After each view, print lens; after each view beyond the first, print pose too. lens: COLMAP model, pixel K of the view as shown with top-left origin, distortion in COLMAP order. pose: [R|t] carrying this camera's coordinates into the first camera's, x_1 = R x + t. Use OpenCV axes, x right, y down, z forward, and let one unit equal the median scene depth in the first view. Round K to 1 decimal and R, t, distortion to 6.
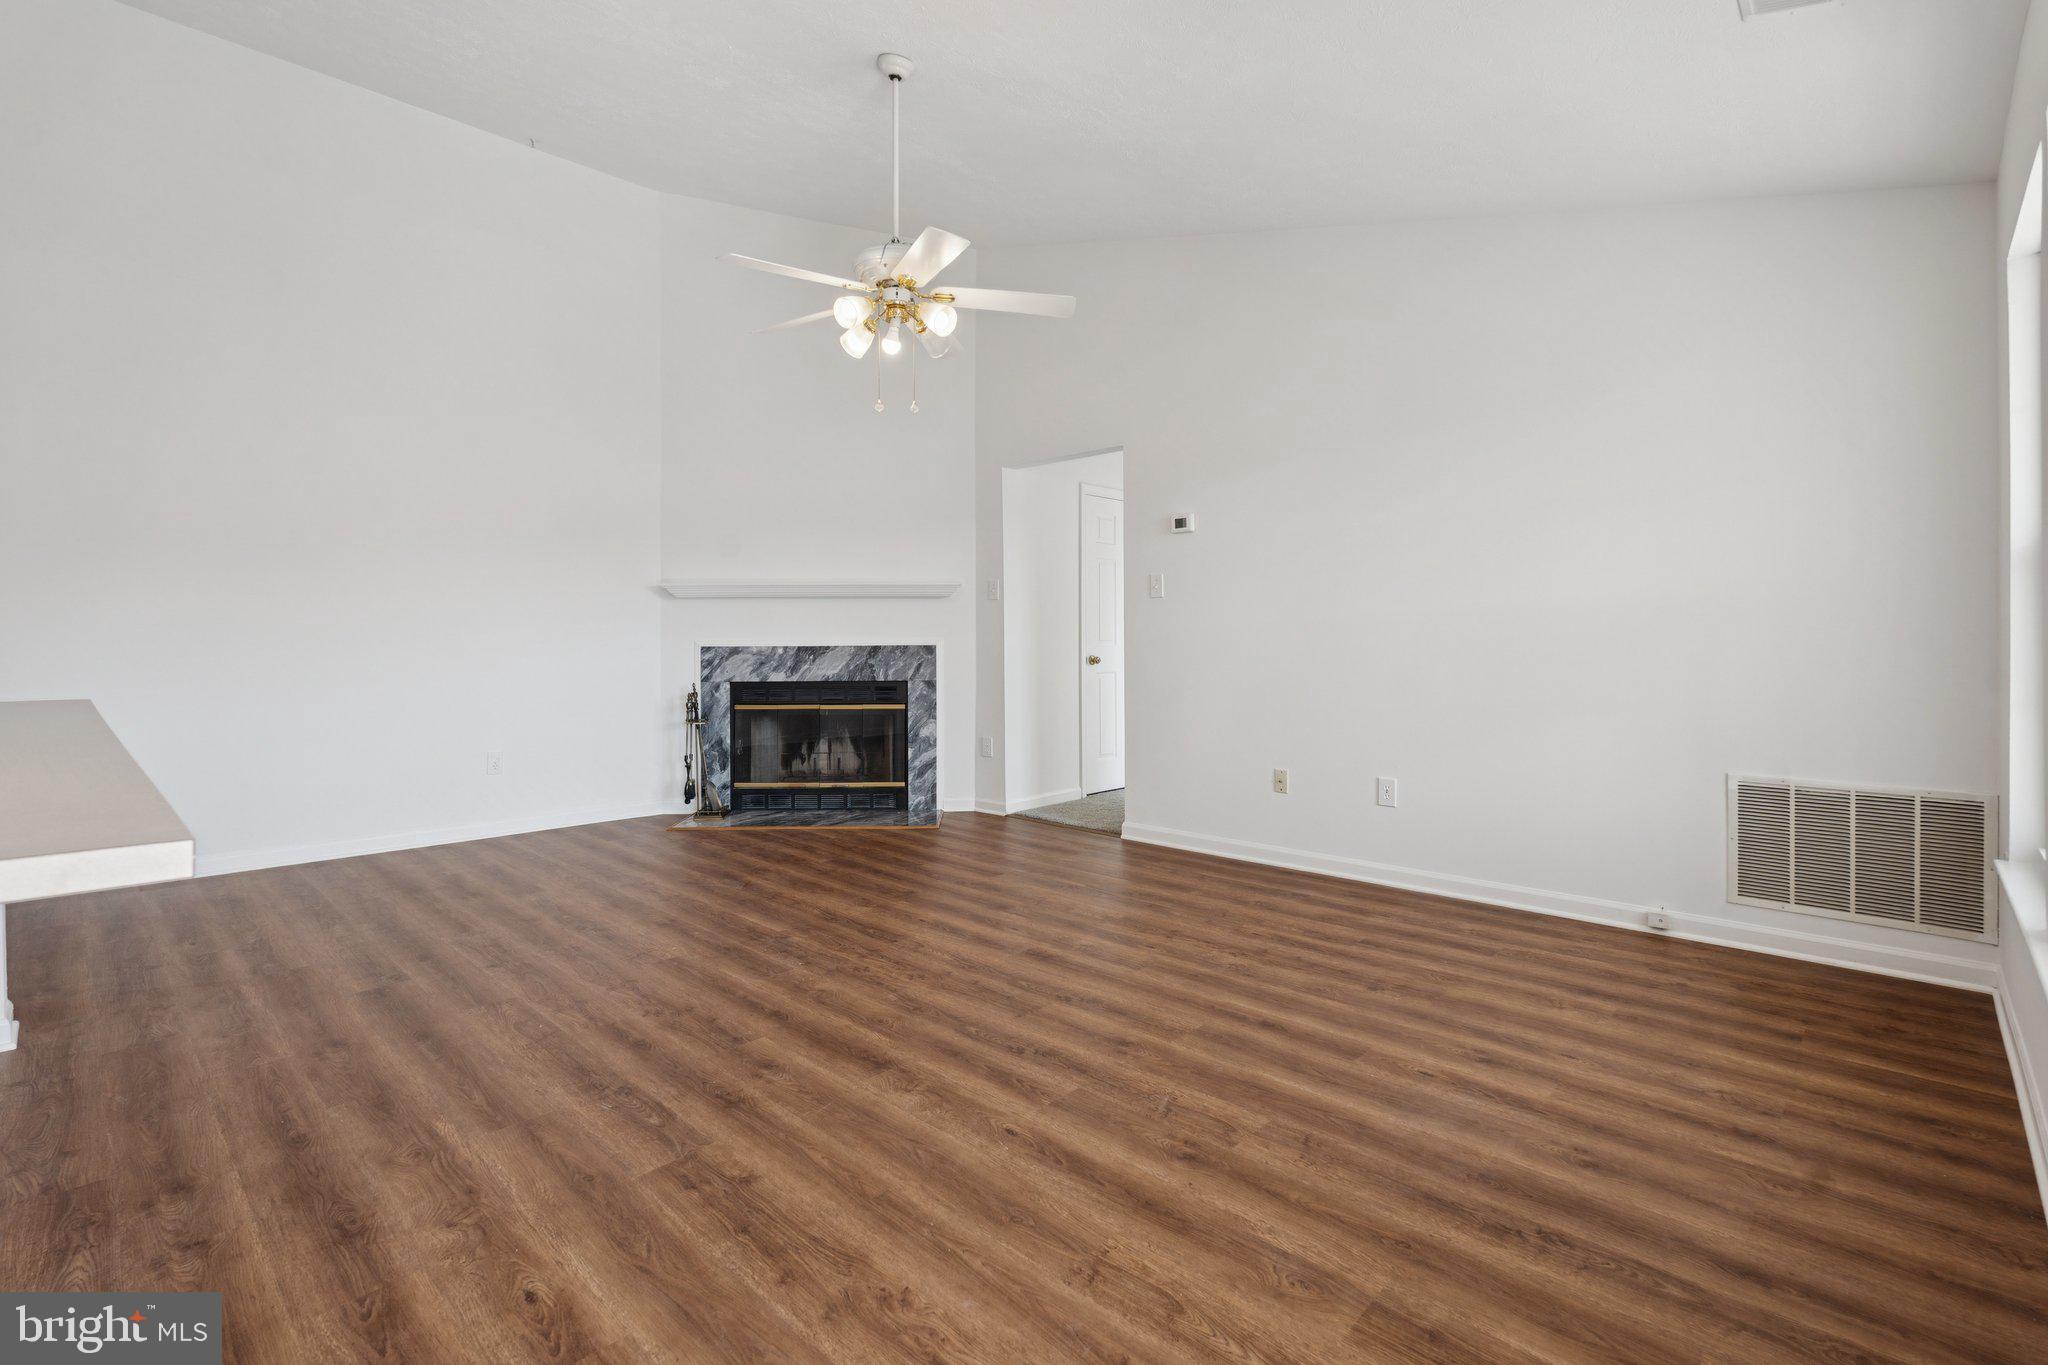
lens RADIAL K [[922.5, 0, 1022.8], [0, 922.5, 649.9], [0, 0, 1]] dist [-0.017875, 0.000016]
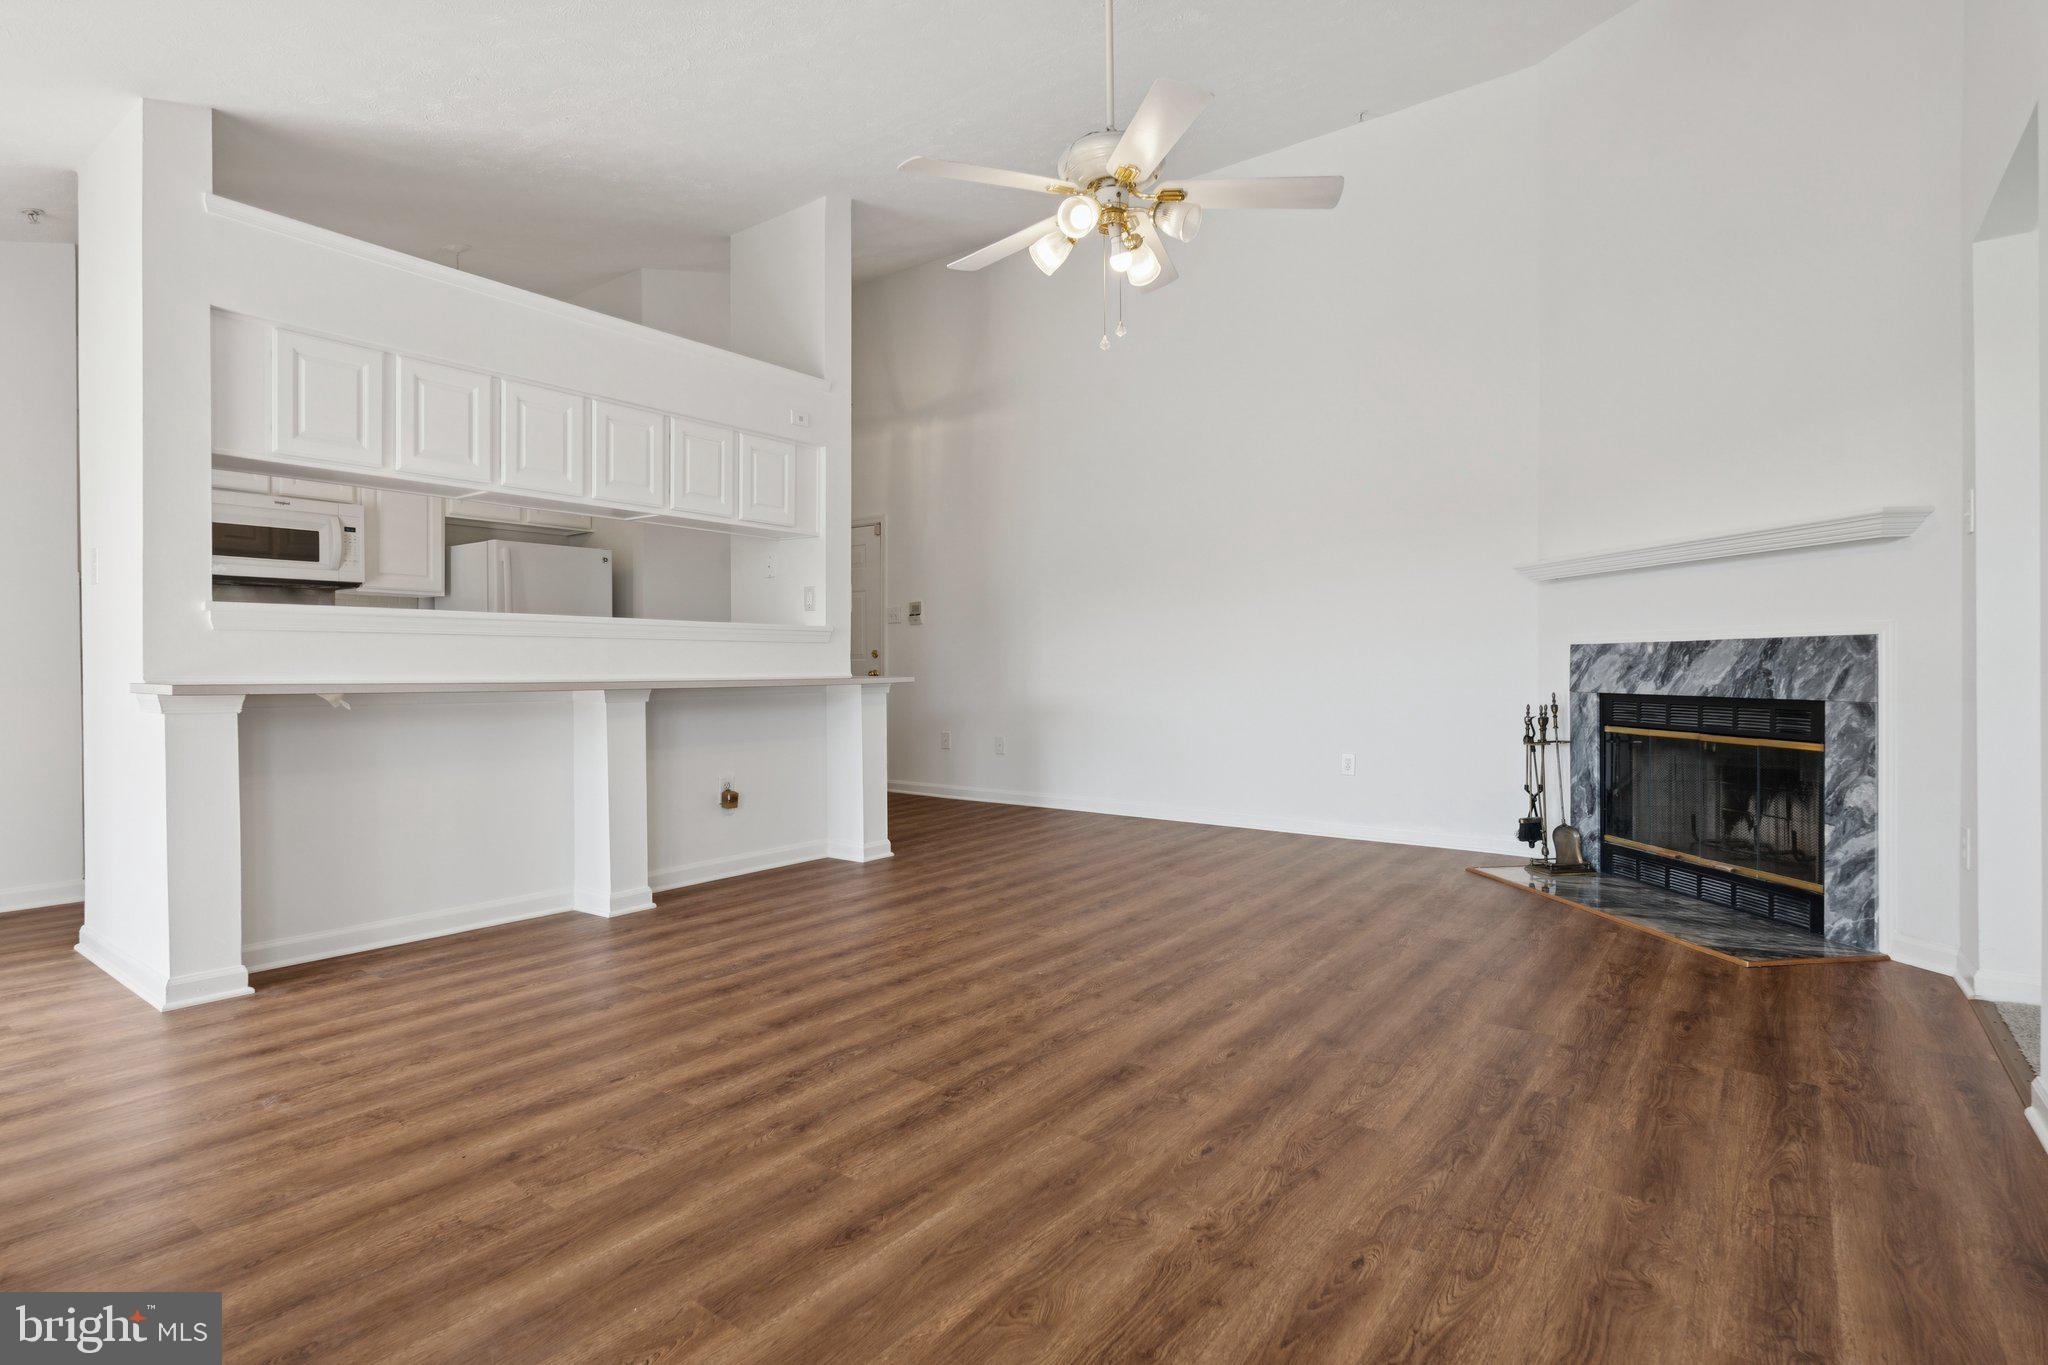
lens RADIAL K [[1023.5, 0, 1023.7], [0, 1023.5, 670.9], [0, 0, 1]] dist [-0.001974, -0.000610]
pose [[0.117029, 0.009376, -0.993084, 0.424018], [-0.003409, 0.999953, 0.009039, 0.011818], [0.993123, 0.002327, 0.117055, 0.459542]]
